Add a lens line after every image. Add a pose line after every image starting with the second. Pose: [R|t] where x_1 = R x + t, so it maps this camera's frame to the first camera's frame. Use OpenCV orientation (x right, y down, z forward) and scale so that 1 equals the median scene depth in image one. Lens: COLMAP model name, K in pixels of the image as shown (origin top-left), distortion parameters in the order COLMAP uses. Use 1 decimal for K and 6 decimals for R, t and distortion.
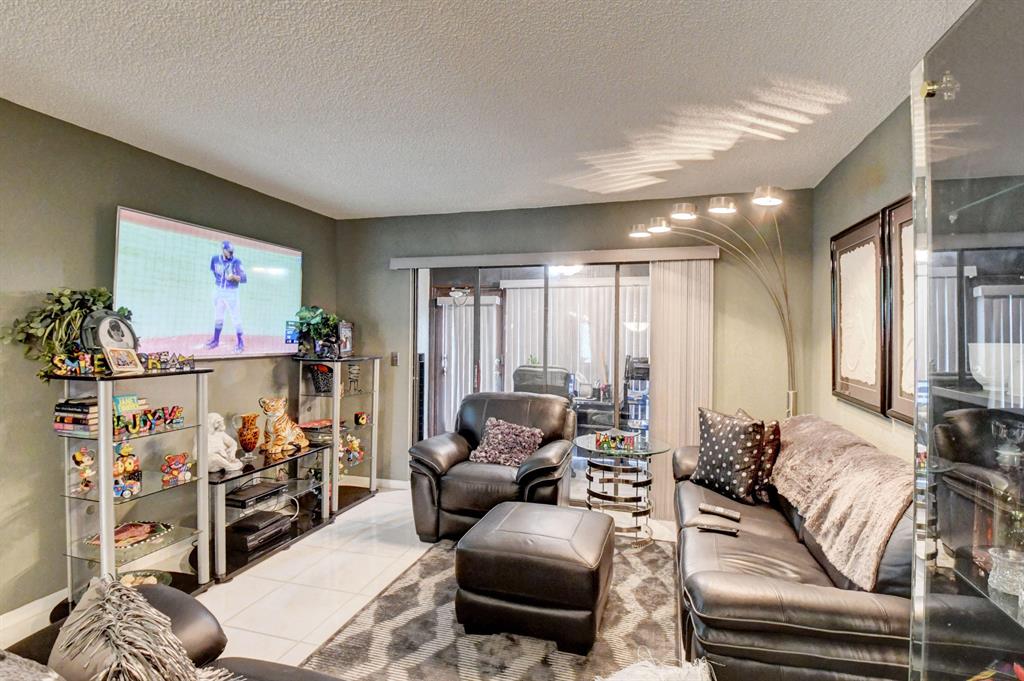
lens RADIAL K [[508.0, 0, 515.4], [0, 508.0, 335.2], [0, 0, 1]] dist [-0.015994, -0.001822]
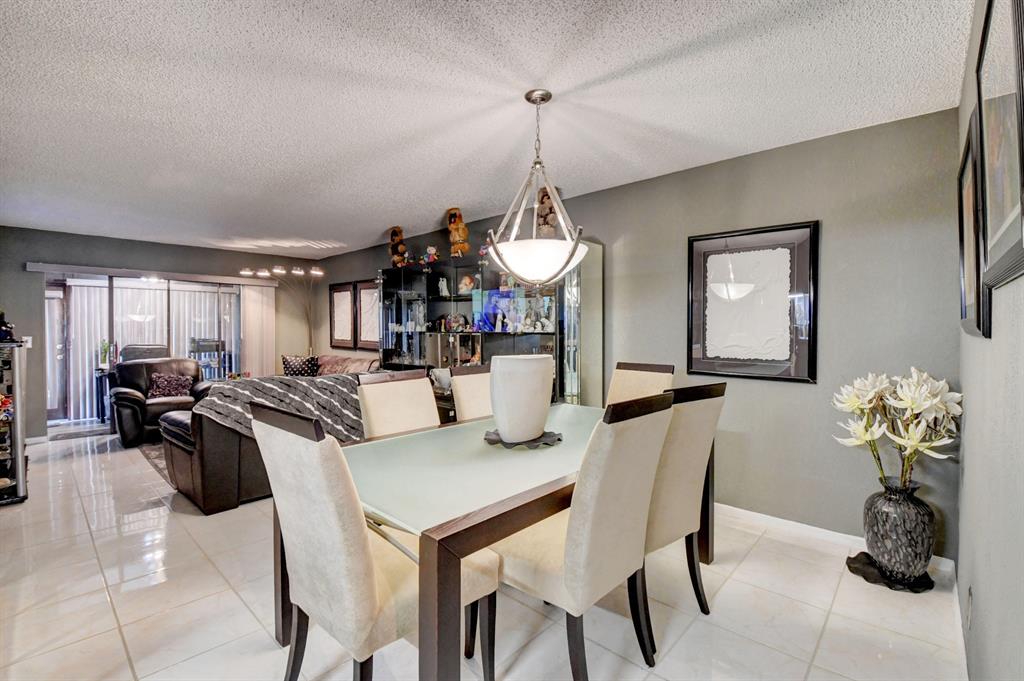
lens RADIAL K [[449.9, 0, 511.3], [0, 449.9, 333.7], [0, 0, 1]] dist [0.004867, -0.017363]
pose [[0.454215, -0.023407, 0.890585, -1.052074], [0.002331, 0.999683, 0.025086, -0.001208], [-0.890889, -0.009319, 0.454125, -0.901304]]
